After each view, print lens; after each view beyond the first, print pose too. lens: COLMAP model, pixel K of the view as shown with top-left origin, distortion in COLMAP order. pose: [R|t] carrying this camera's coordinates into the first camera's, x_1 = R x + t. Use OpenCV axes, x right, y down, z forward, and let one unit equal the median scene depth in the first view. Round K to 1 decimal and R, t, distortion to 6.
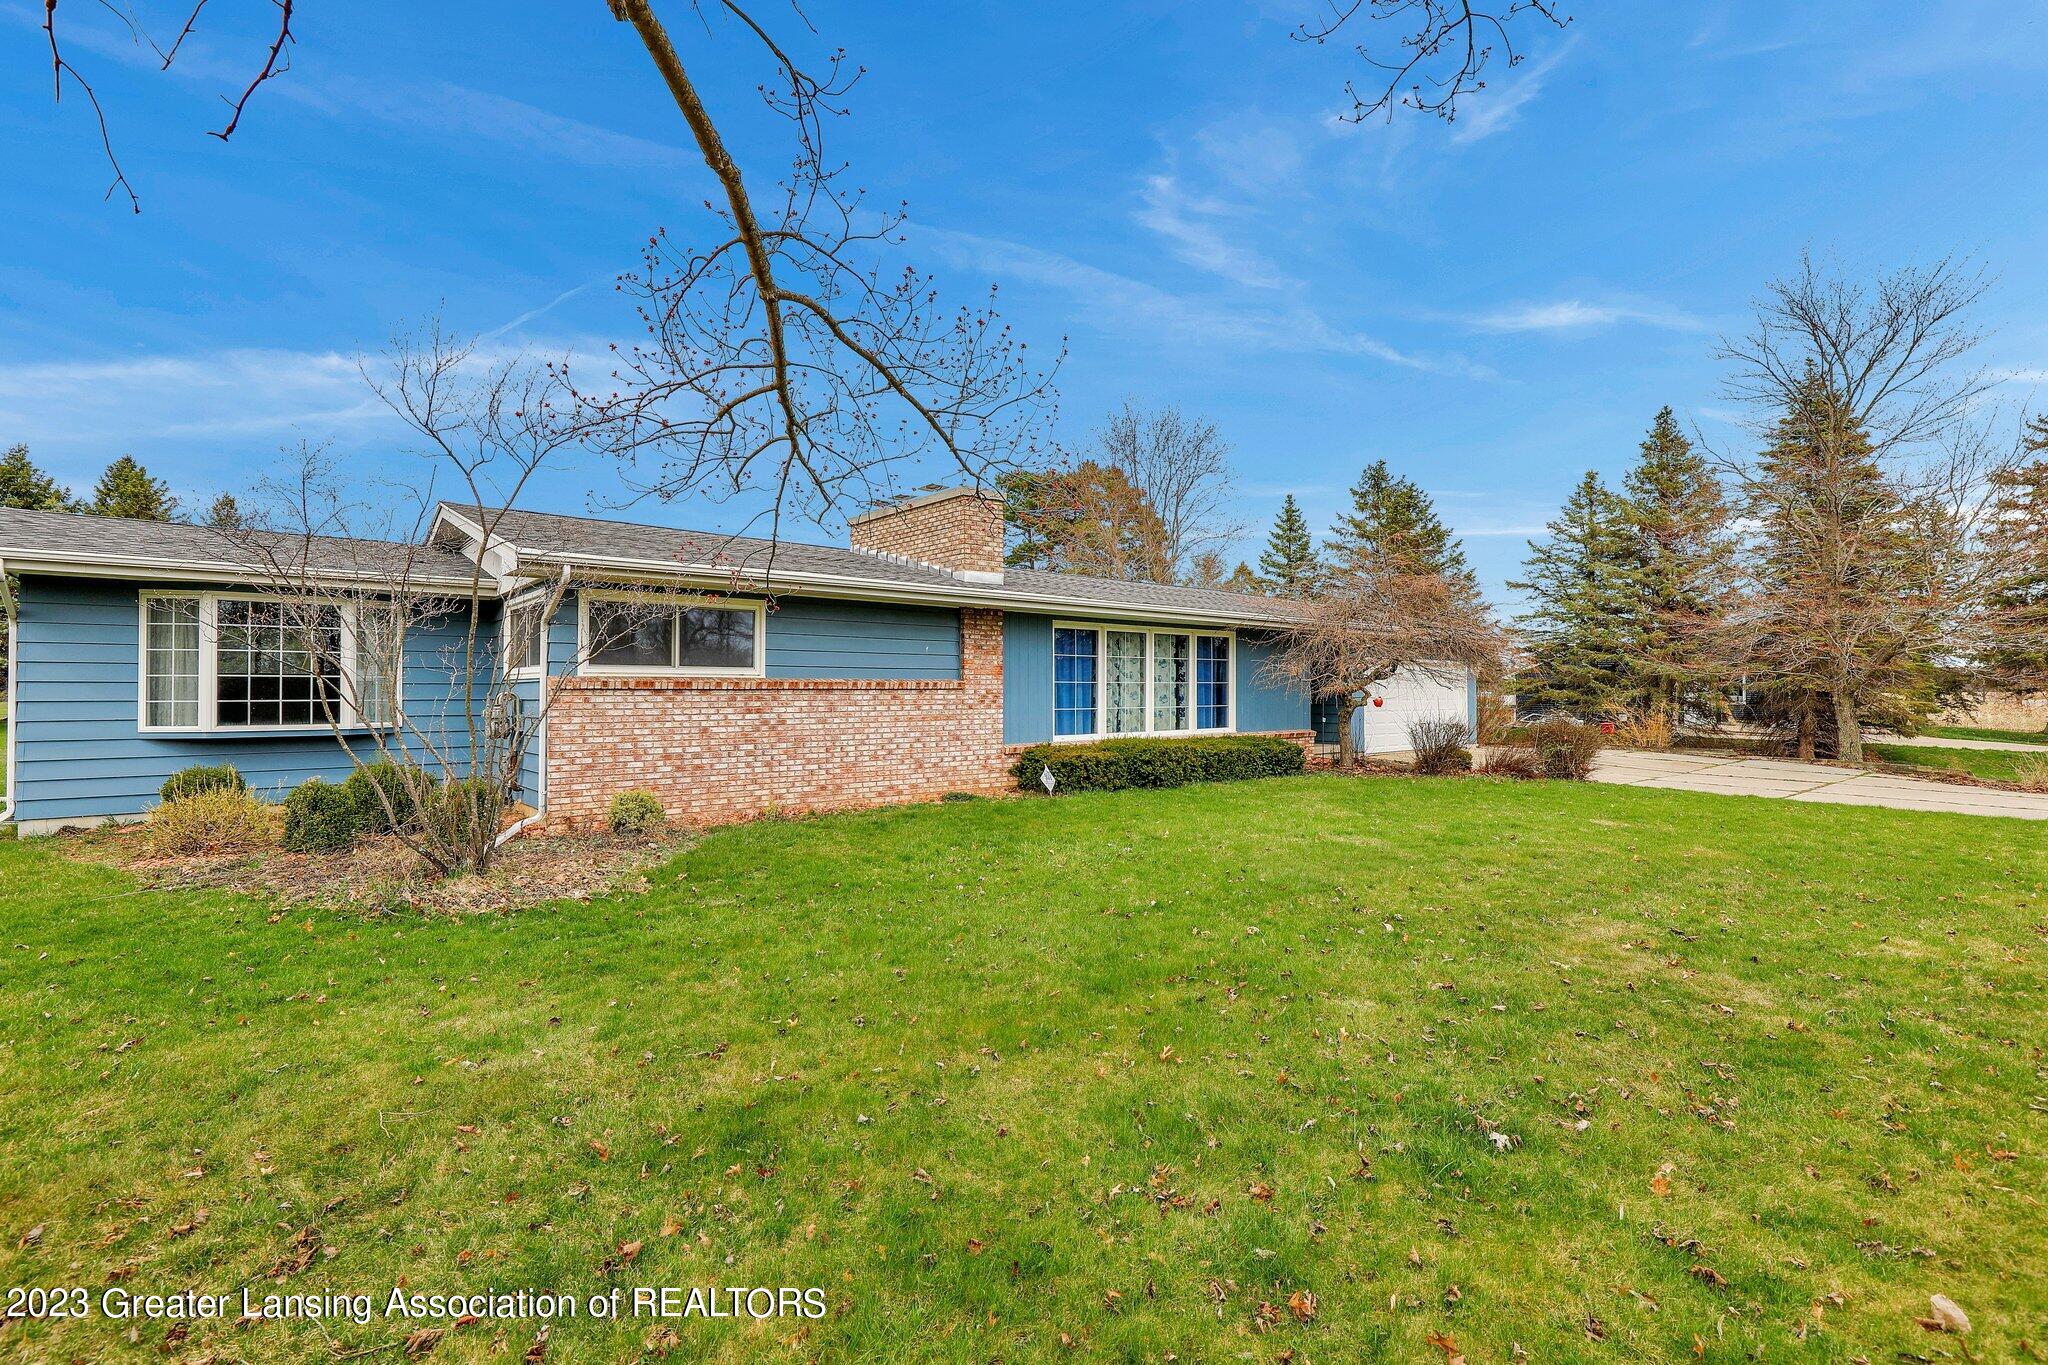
lens RADIAL K [[932.0, 0, 1031.4], [0, 932.0, 685.1], [0, 0, 1]] dist [0.004314, -0.000207]
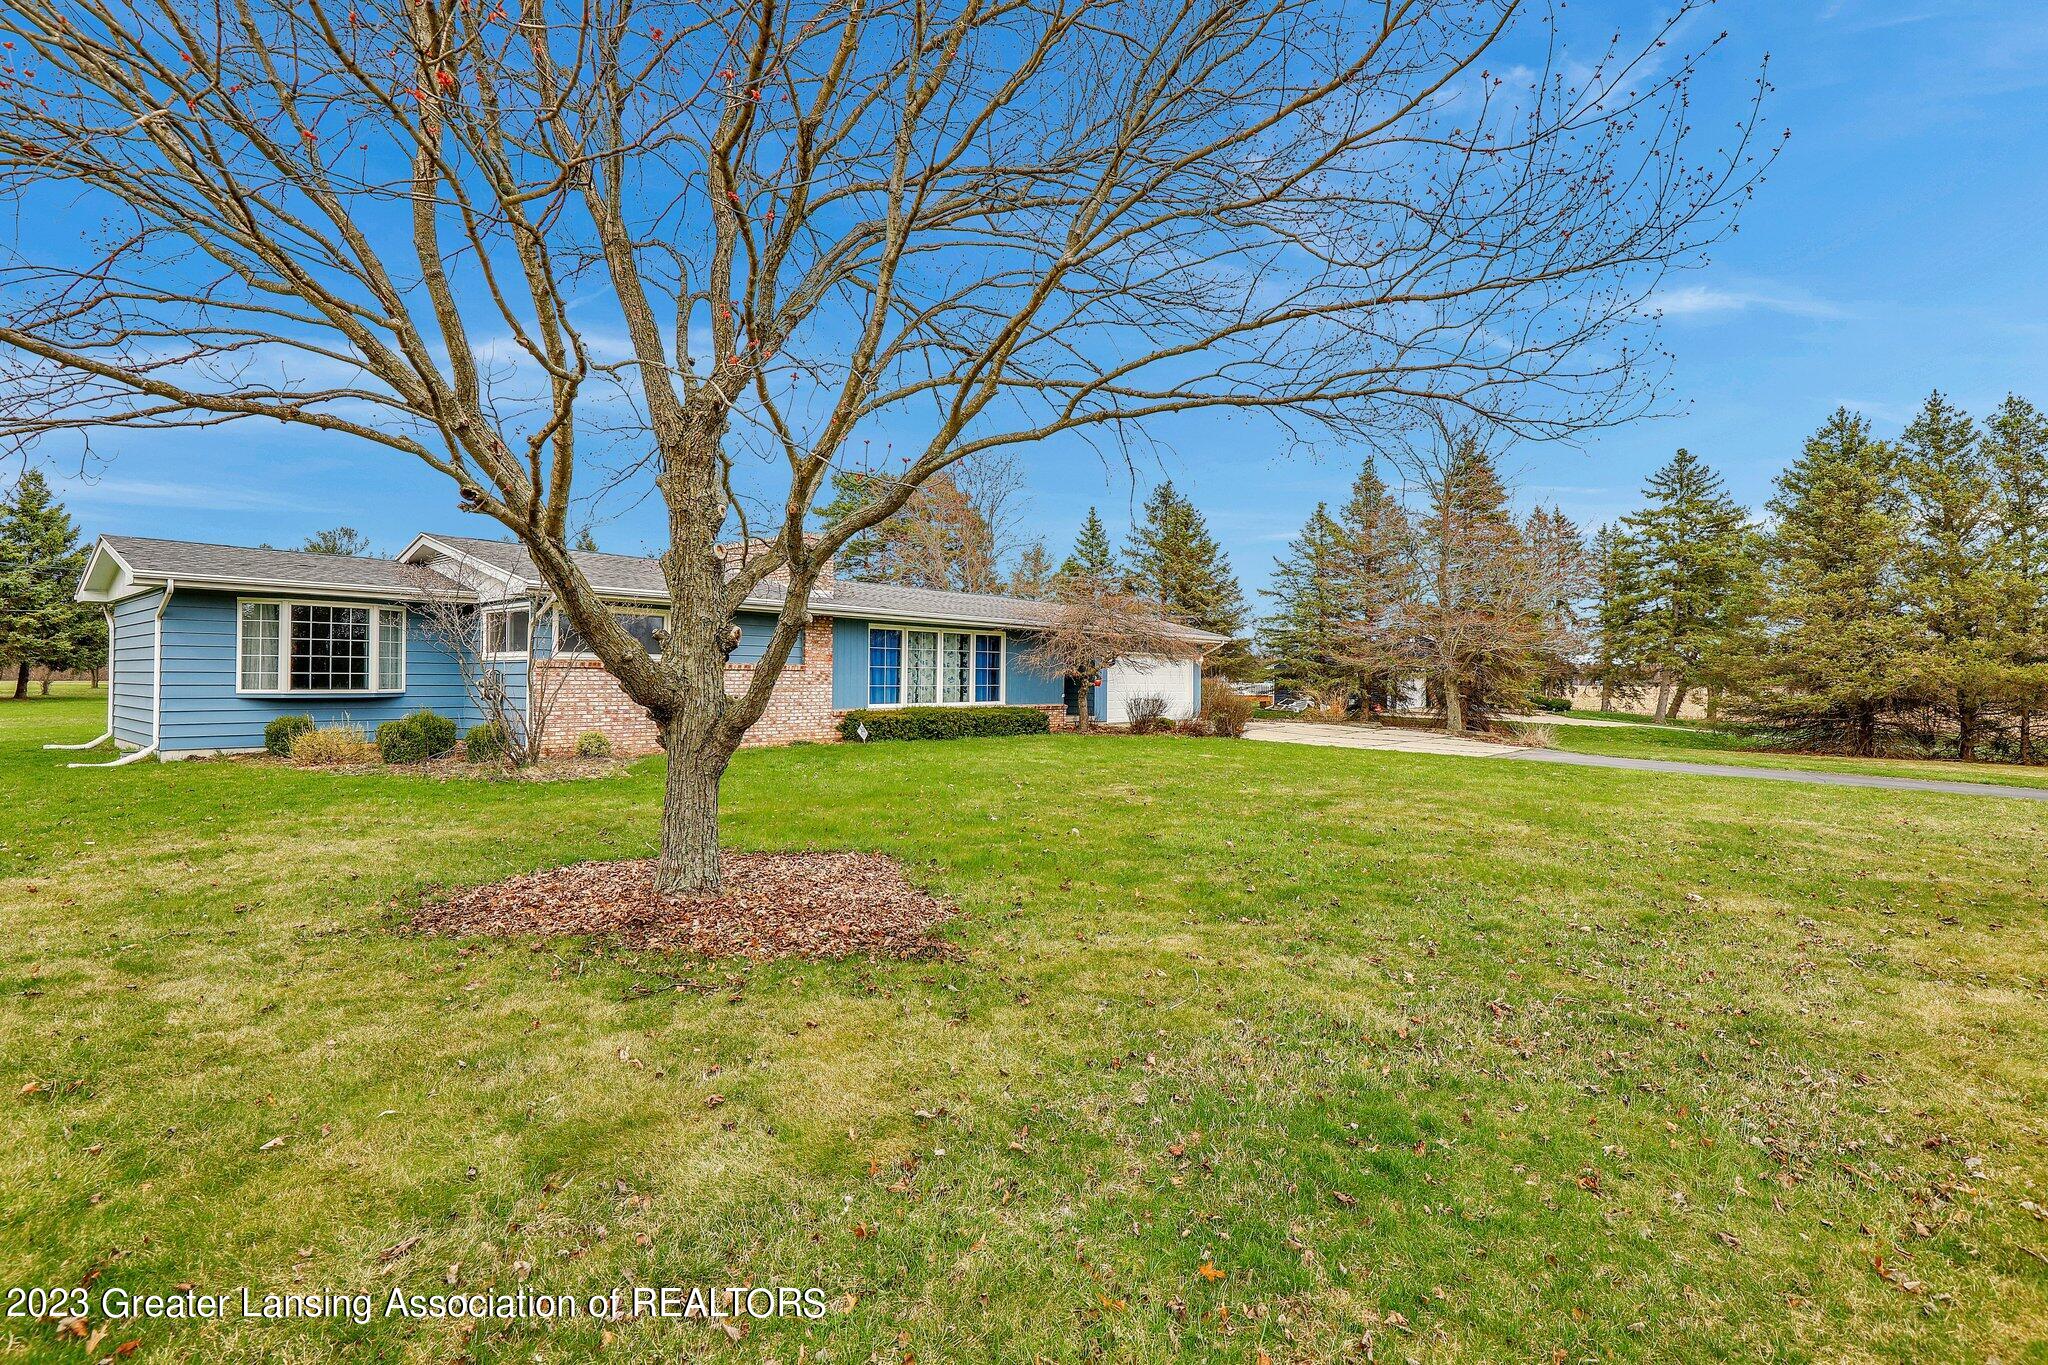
lens RADIAL K [[932.0, 0, 1021.5], [0, 932.0, 674.3], [0, 0, 1]] dist [0.004314, -0.000207]
pose [[0.986602, 0.009195, 0.162888, 0.007276], [-0.009516, 0.999954, 0.001189, 0.001478], [-0.162869, -0.002723, 0.986644, -0.146794]]
